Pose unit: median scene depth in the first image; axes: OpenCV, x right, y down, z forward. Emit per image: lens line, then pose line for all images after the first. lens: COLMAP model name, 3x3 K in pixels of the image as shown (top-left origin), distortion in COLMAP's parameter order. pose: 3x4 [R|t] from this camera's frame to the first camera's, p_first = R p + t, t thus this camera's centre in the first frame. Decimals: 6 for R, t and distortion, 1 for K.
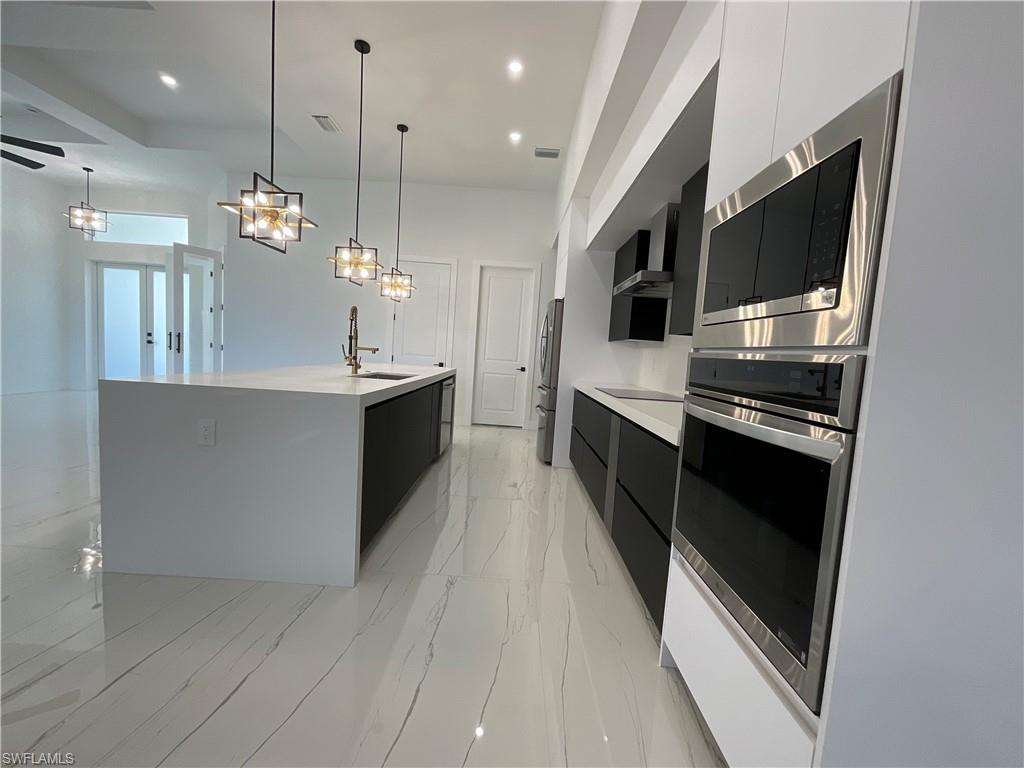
lens RADIAL K [[408.0, 0, 516.7], [0, 408.0, 385.4], [0, 0, 1]] dist [-0.001866, -0.000037]
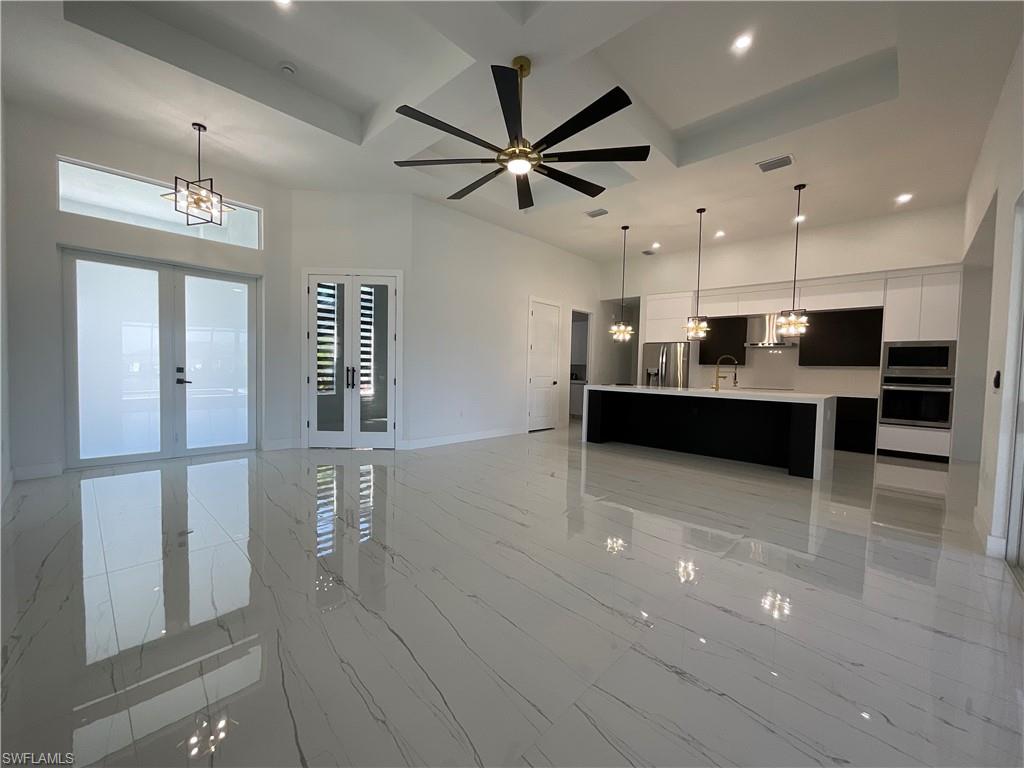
lens RADIAL K [[414.0, 0, 508.6], [0, 414.0, 378.3], [0, 0, 1]] dist [-0.002144, -0.000141]
pose [[0.691803, -0.066808, 0.718989, -2.210475], [0.079268, 0.996719, 0.016344, -0.175727], [-0.717722, 0.045686, 0.694829, 0.346085]]
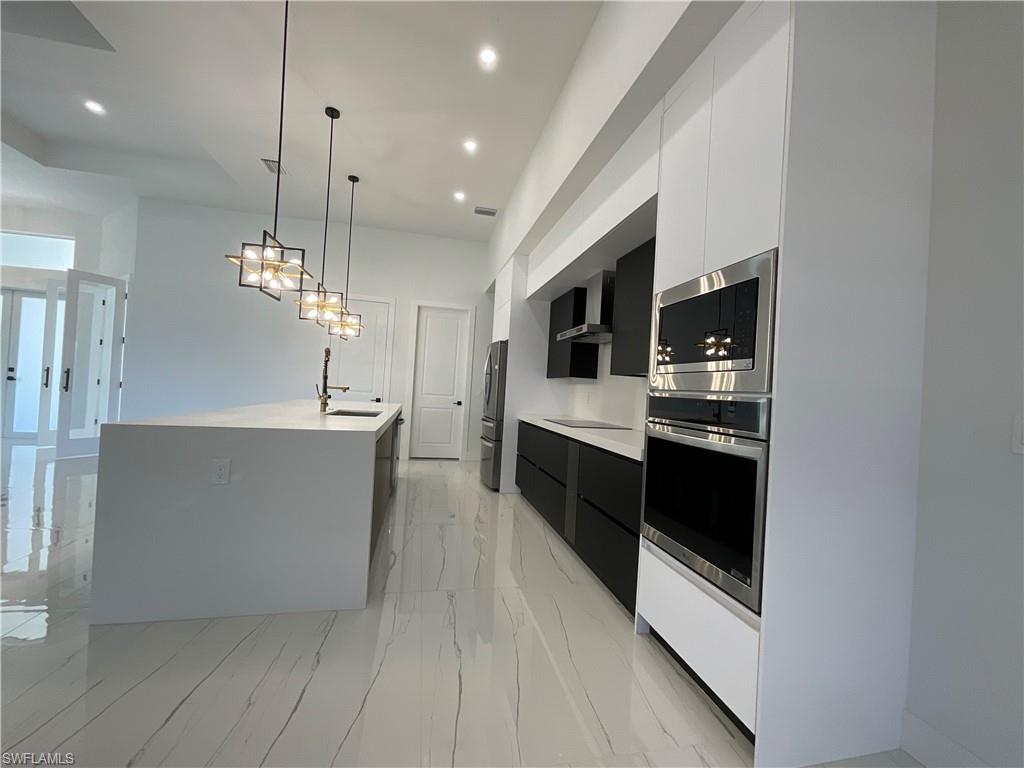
lens RADIAL K [[408.5, 0, 514.7], [0, 408.5, 386.4], [0, 0, 1]] dist [0.002454, -0.004715]
pose [[0.975334, -0.008715, 0.220561, -0.139063], [0.025317, 0.997043, -0.072558, -0.004672], [-0.219276, 0.076352, 0.972671, -0.110091]]
